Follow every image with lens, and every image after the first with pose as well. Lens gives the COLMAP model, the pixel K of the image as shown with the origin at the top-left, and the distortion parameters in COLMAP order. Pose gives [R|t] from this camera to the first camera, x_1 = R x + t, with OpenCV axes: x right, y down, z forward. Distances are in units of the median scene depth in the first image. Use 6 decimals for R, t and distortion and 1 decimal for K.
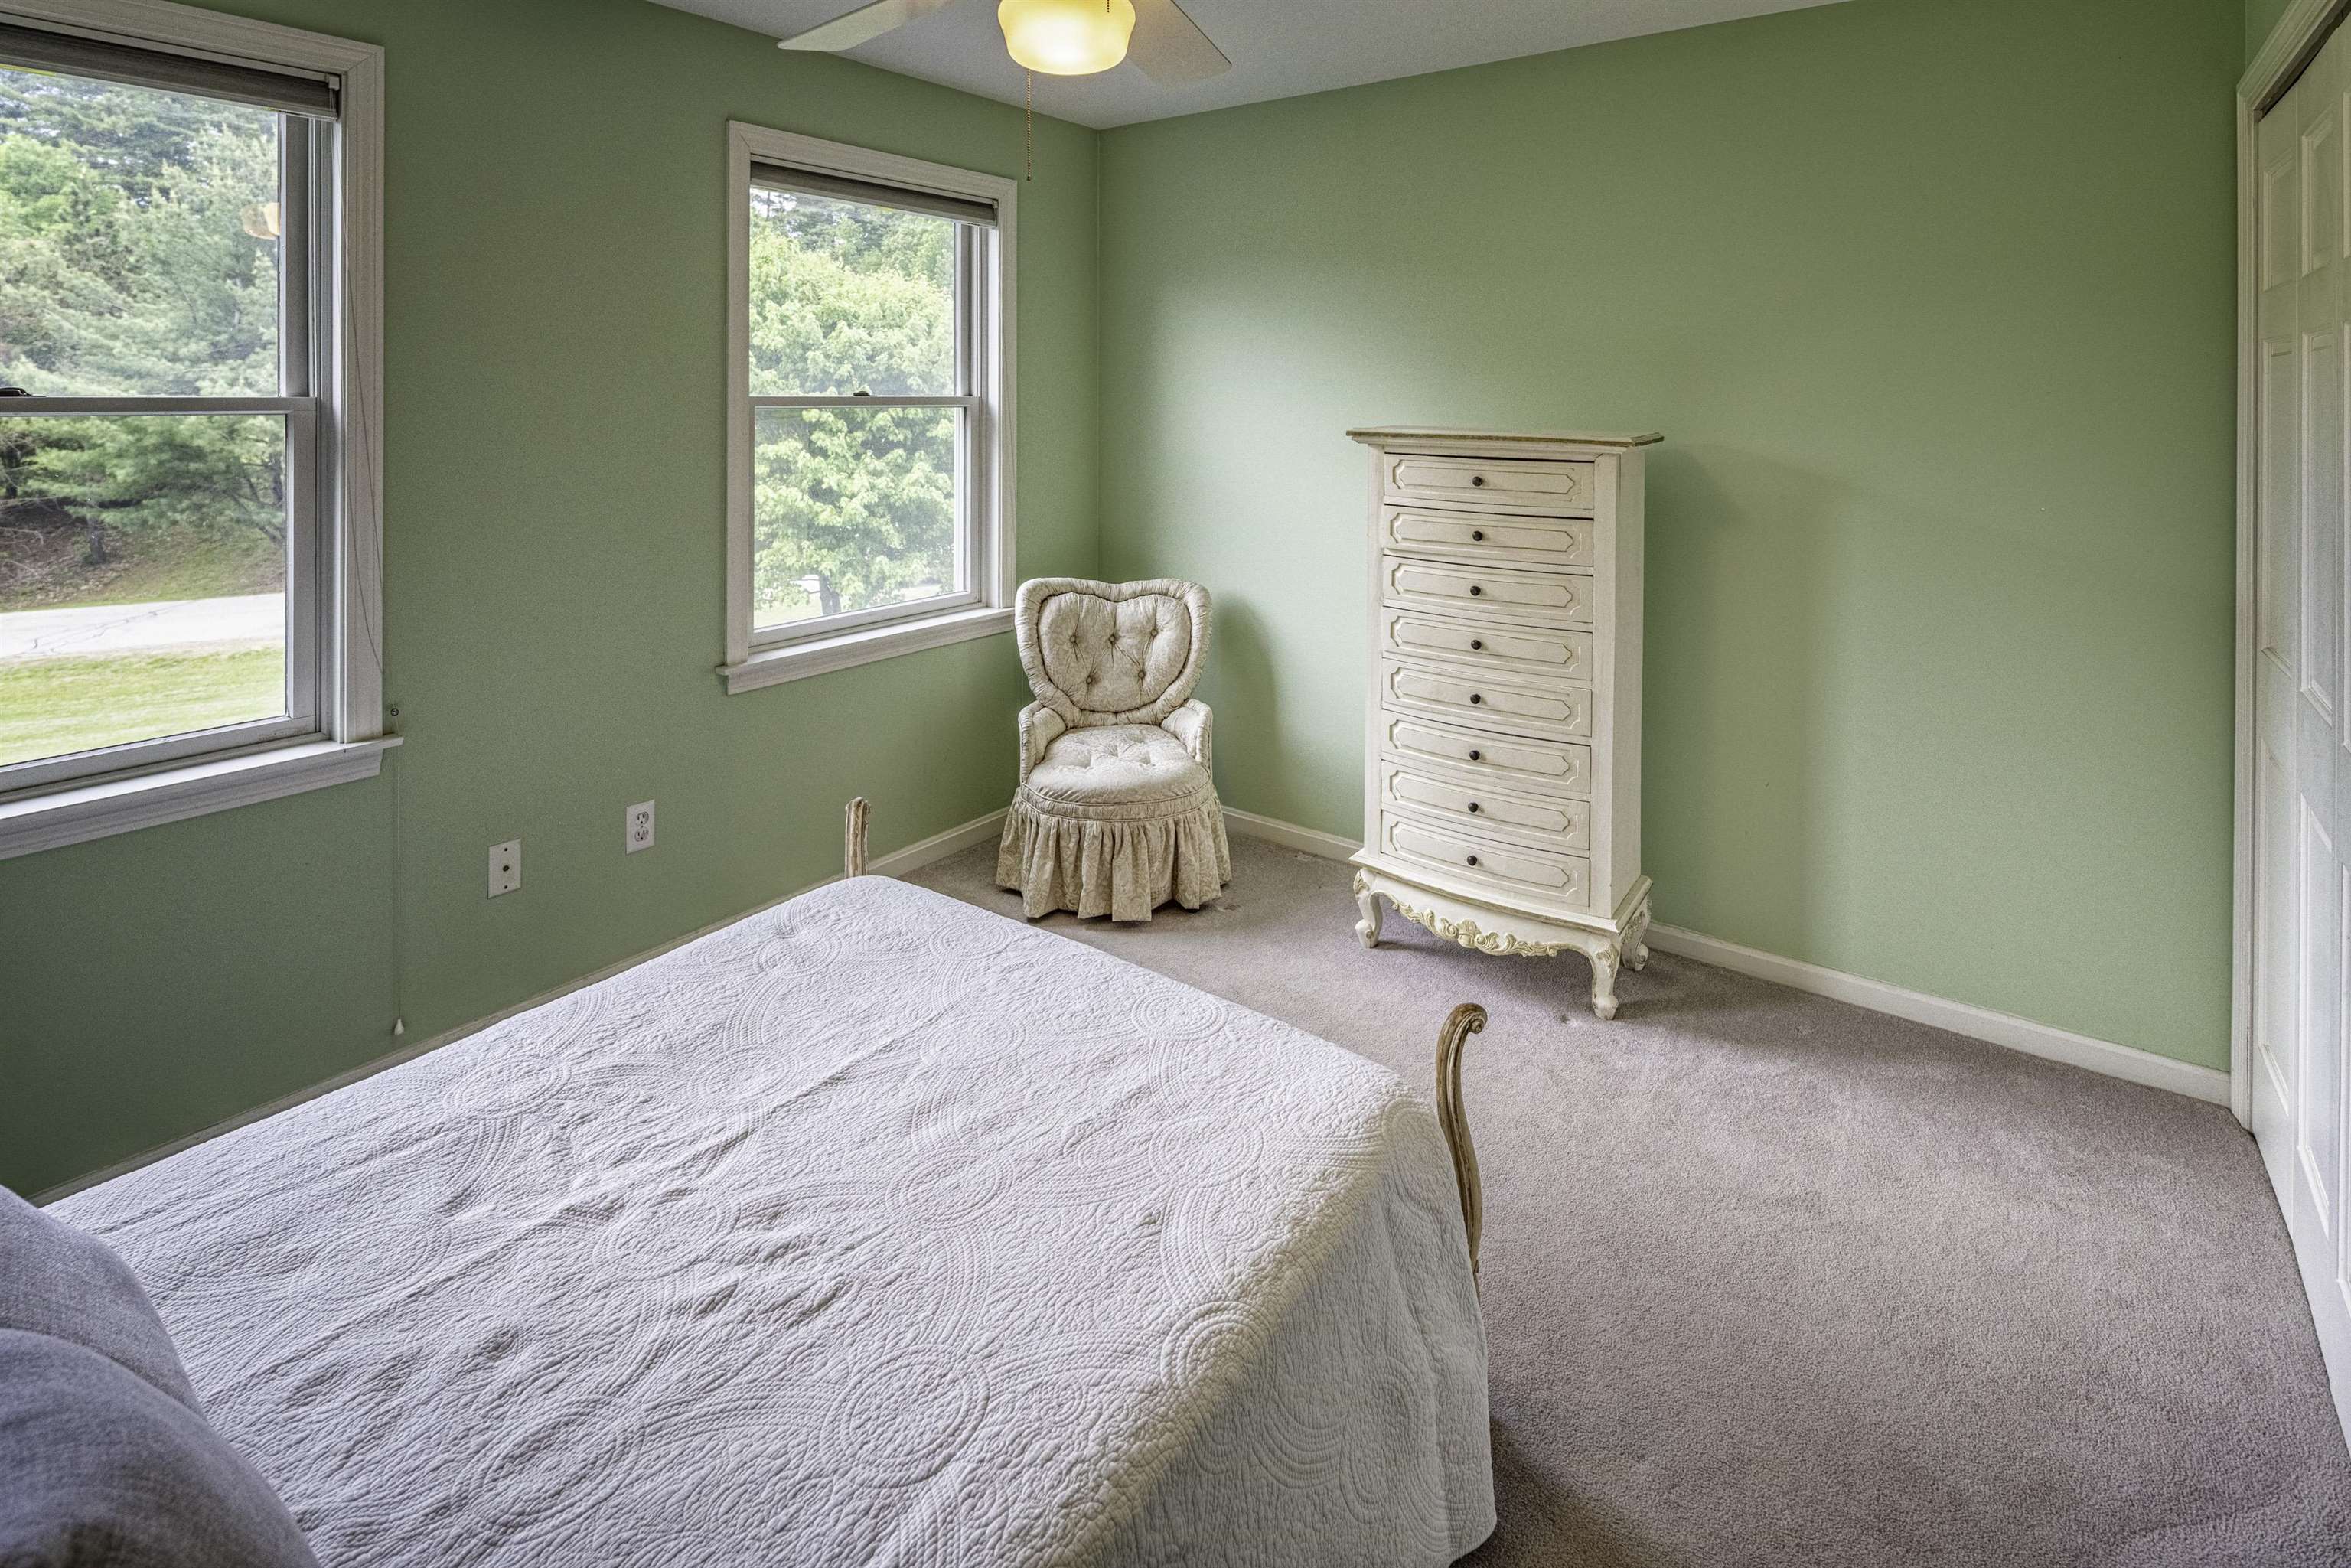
lens RADIAL K [[1176.1, 0, 1174.6], [0, 1176.1, 405.0], [0, 0, 1]] dist [0.000953, -0.001886]
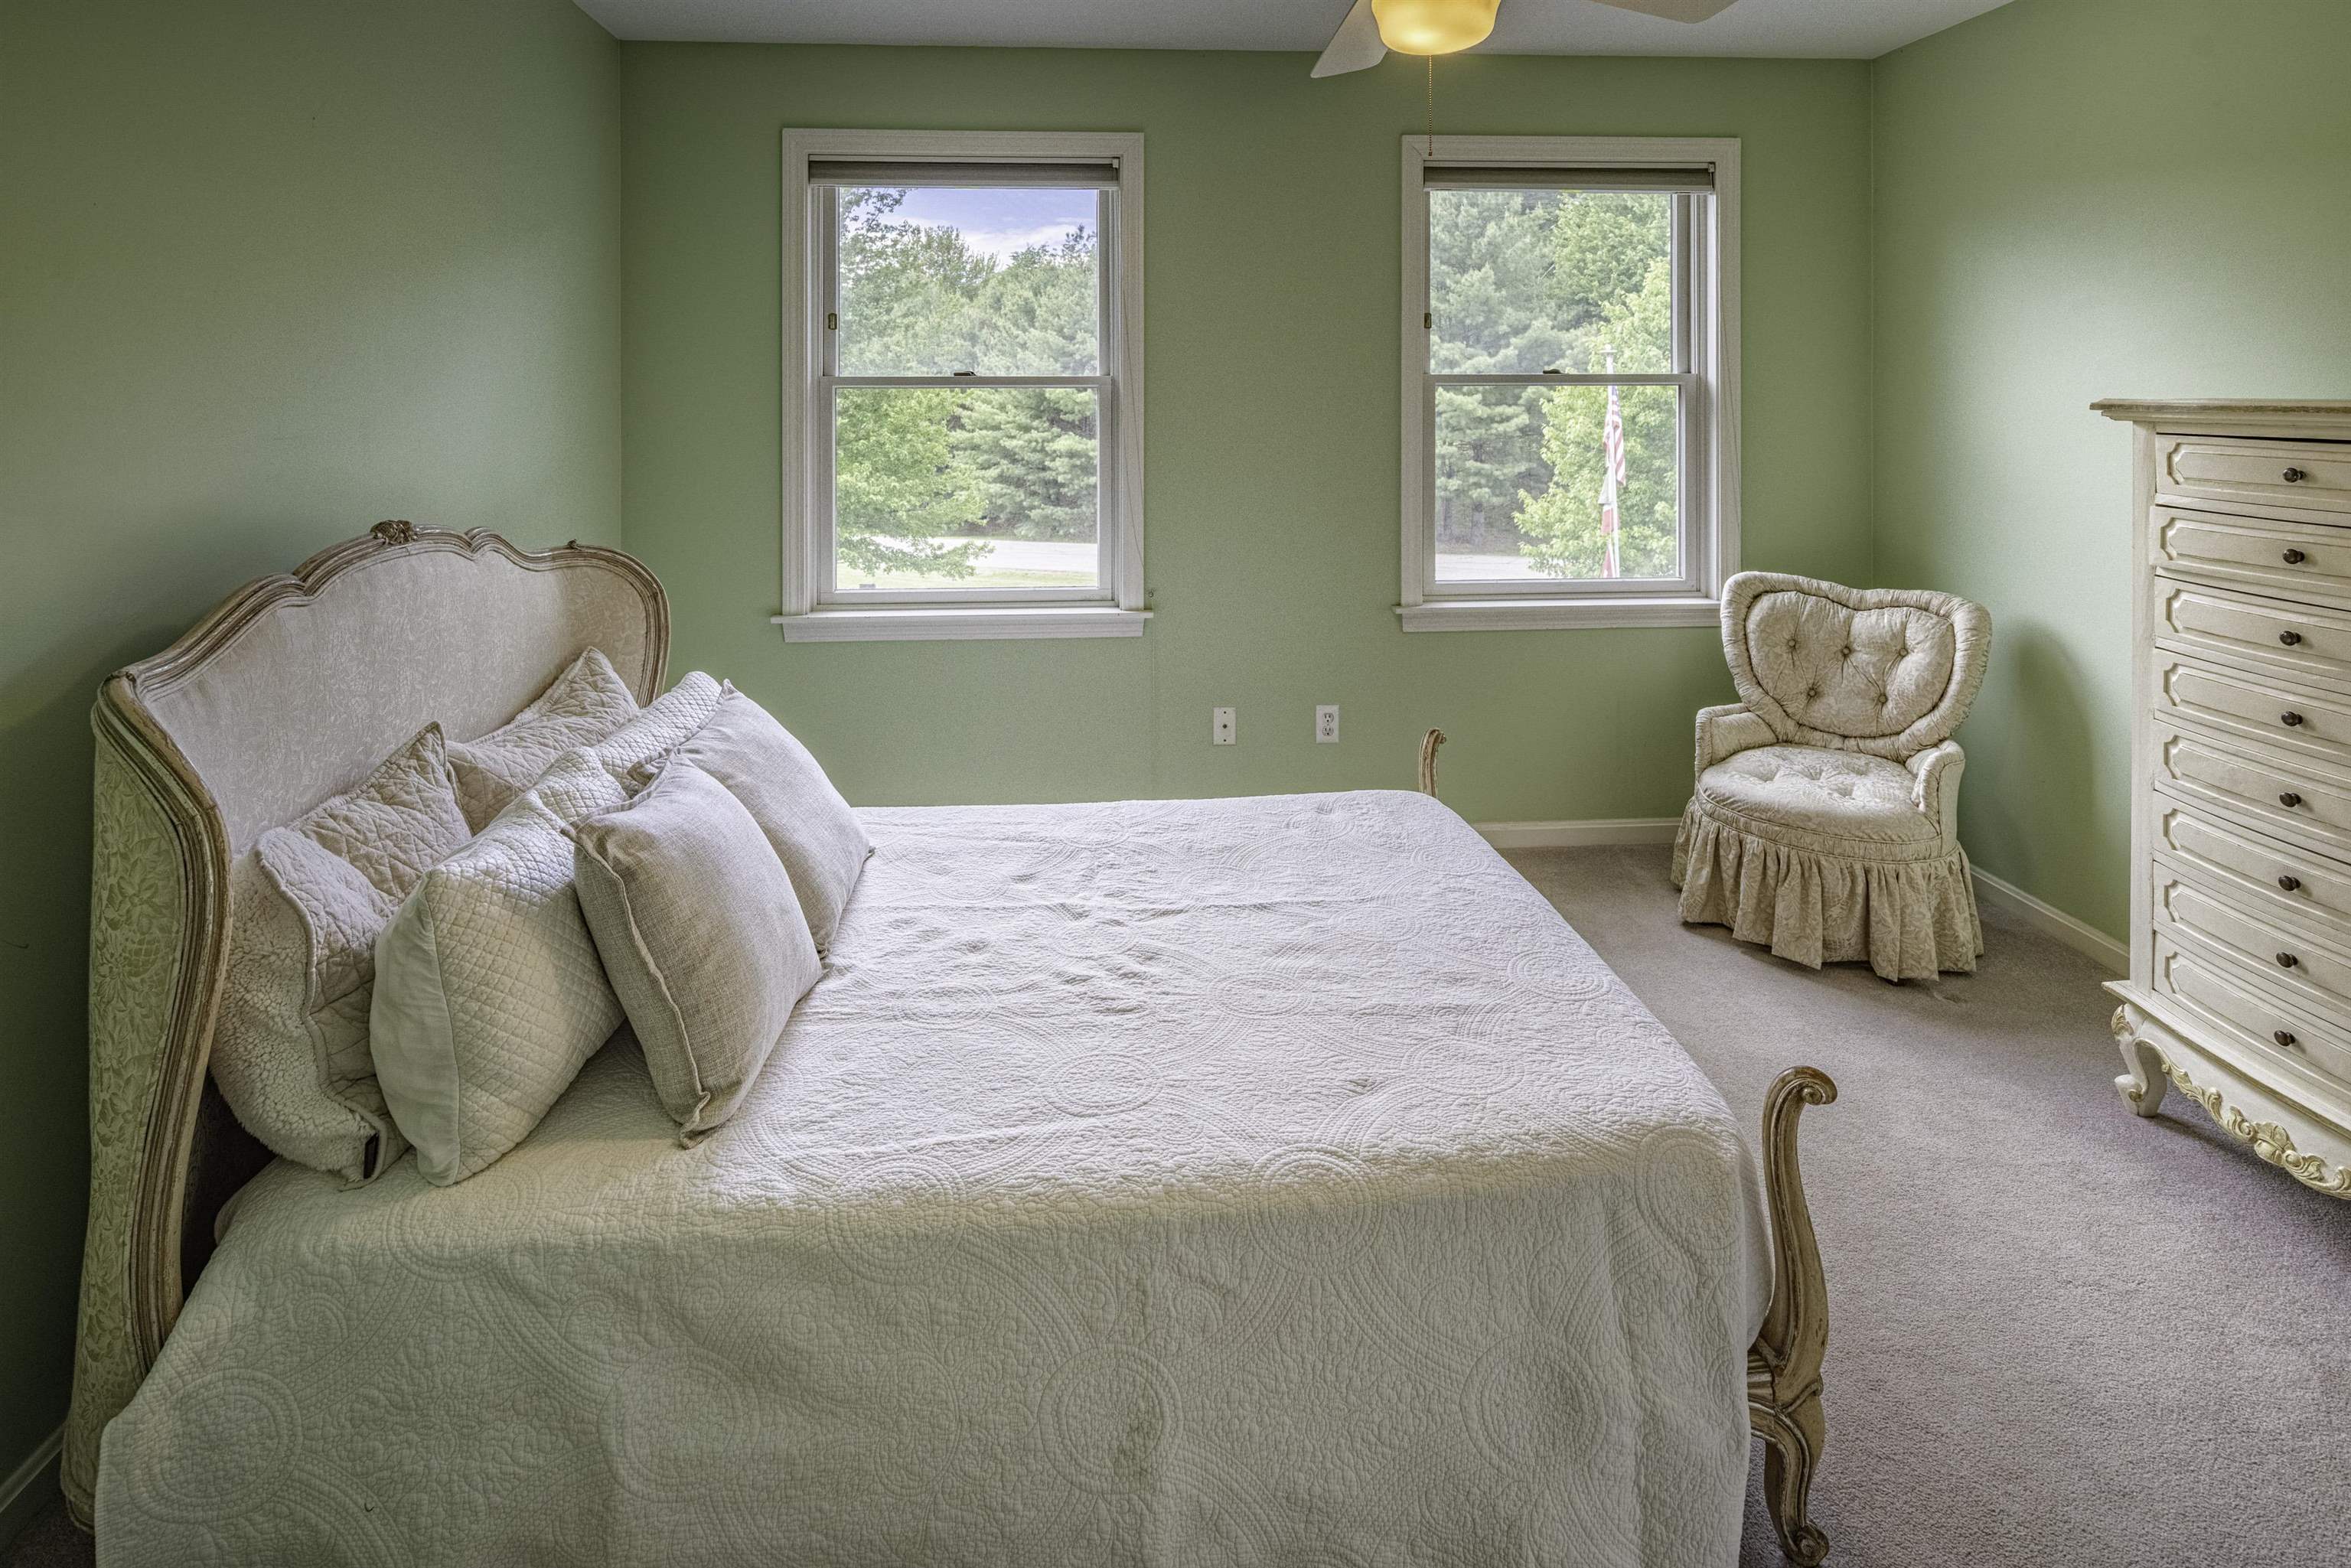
lens RADIAL K [[1161.4, 0, 1132.9], [0, 1161.4, 418.4], [0, 0, 1]] dist [0.022130, -0.012339]
pose [[0.637702, 0.007757, -0.770245, 0.313789], [-0.002378, 0.999964, 0.008102, 0.025753], [0.770280, -0.003335, 0.637697, 0.059757]]
